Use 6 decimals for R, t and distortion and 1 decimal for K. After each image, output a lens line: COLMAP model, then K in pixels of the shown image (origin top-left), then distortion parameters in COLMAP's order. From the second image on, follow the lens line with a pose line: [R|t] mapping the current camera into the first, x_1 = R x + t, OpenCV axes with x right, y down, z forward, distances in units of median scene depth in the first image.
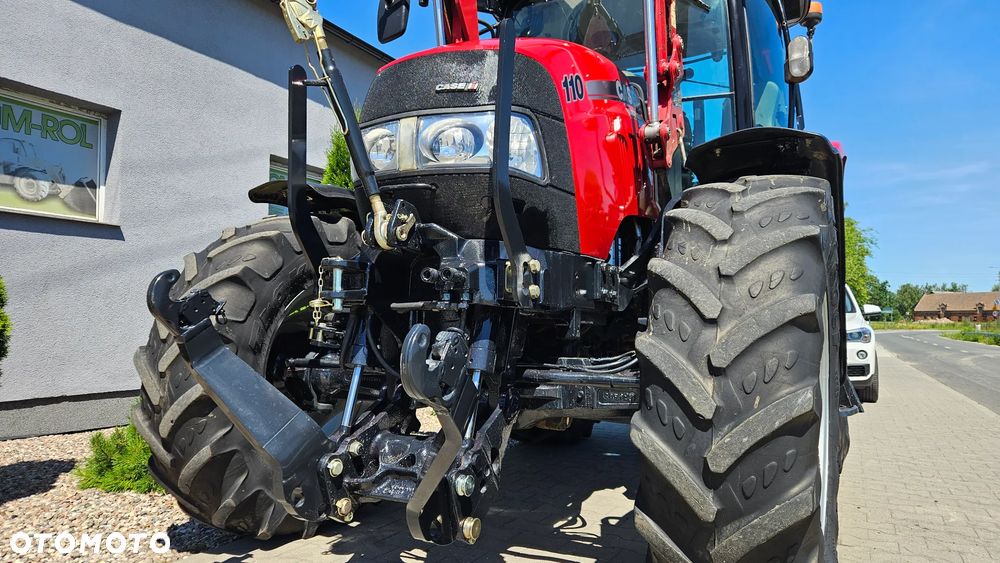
lens RADIAL K [[666.2, 0, 500.3], [0, 666.2, 286.7], [0, 0, 1]] dist [0.079058, -0.066650]
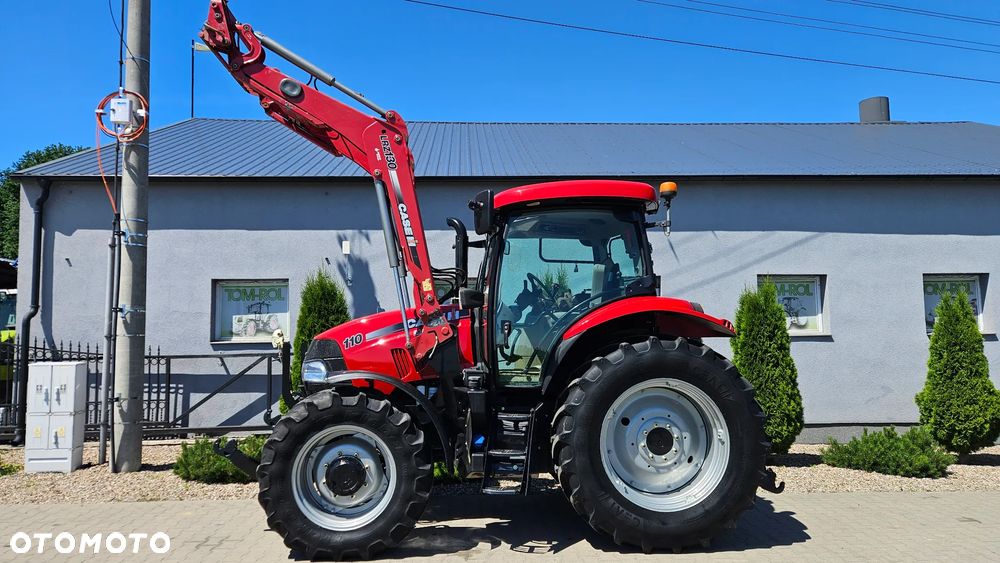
lens RADIAL K [[666.2, 0, 501.8], [0, 666.2, 285.8], [0, 0, 1]] dist [0.079058, -0.066650]
pose [[0.526635, -0.082968, -0.846033, 1.102181], [0.058627, 0.996401, -0.061220, -0.131795], [0.848067, -0.017359, 0.529604, 0.045041]]
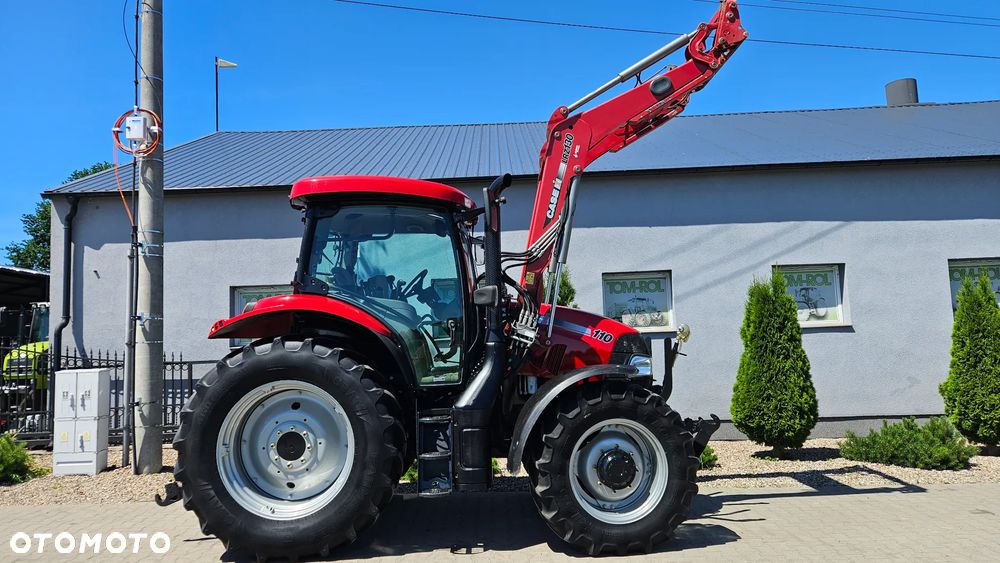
lens RADIAL K [[666.2, 0, 493.8], [0, 666.2, 278.6], [0, 0, 1]] dist [0.079058, -0.066650]
pose [[0.469136, -0.107883, -0.876512, 1.151480], [0.083867, 0.993467, -0.077390, -0.120545], [0.879135, -0.037204, 0.475119, 0.104870]]
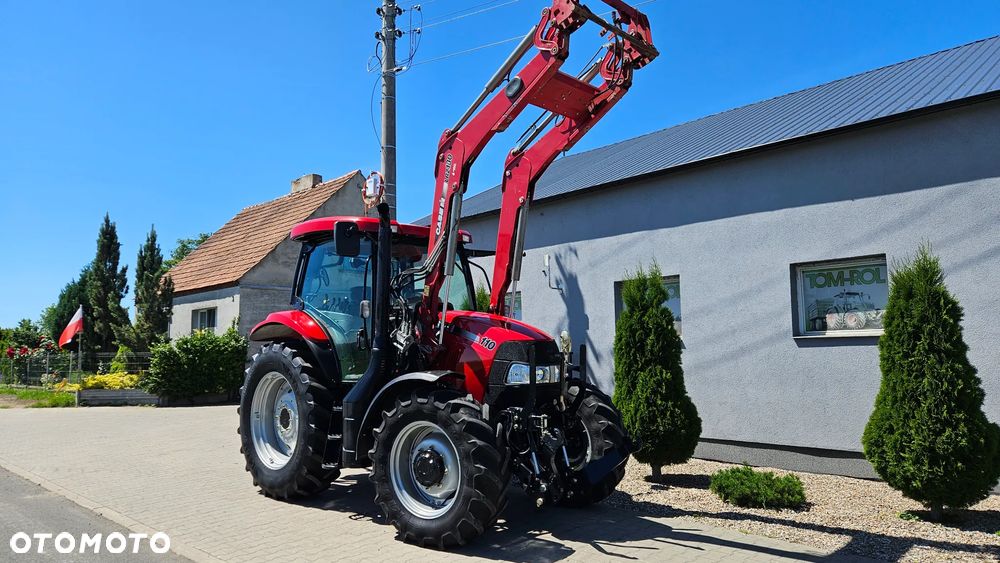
lens RADIAL K [[666.2, 0, 490.7], [0, 666.2, 288.3], [0, 0, 1]] dist [0.079058, -0.066650]
pose [[-0.283757, -0.092654, -0.954409, 1.346652], [0.062380, 0.991429, -0.114794, -0.059554], [0.956865, -0.092109, -0.275546, 1.099724]]
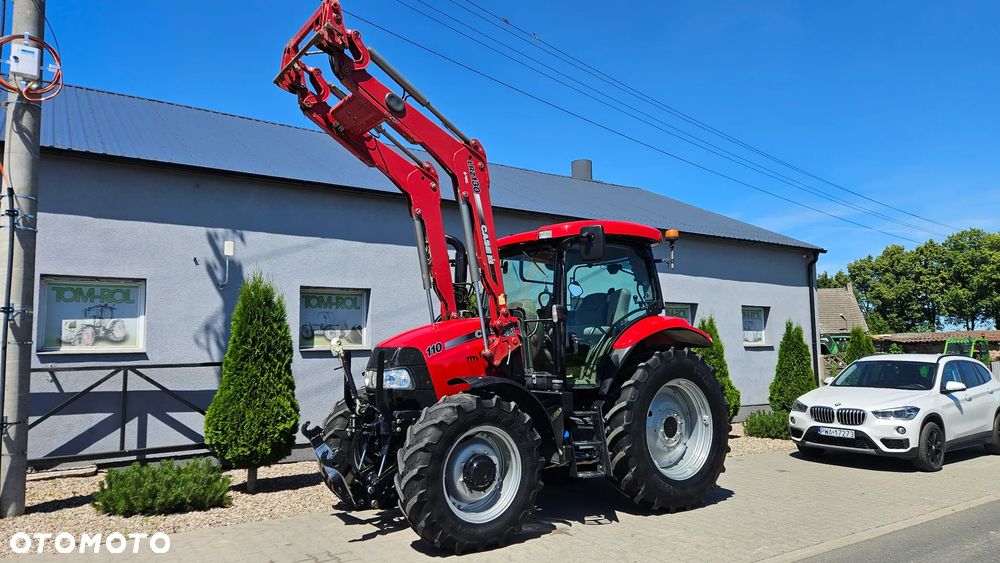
lens RADIAL K [[666.2, 0, 497.0], [0, 666.2, 279.3], [0, 0, 1]] dist [0.079058, -0.066650]
pose [[0.889309, -0.062812, -0.452972, 0.668999], [0.038513, 0.997290, -0.062679, -0.167120], [0.455682, 0.038296, 0.889319, -0.561229]]
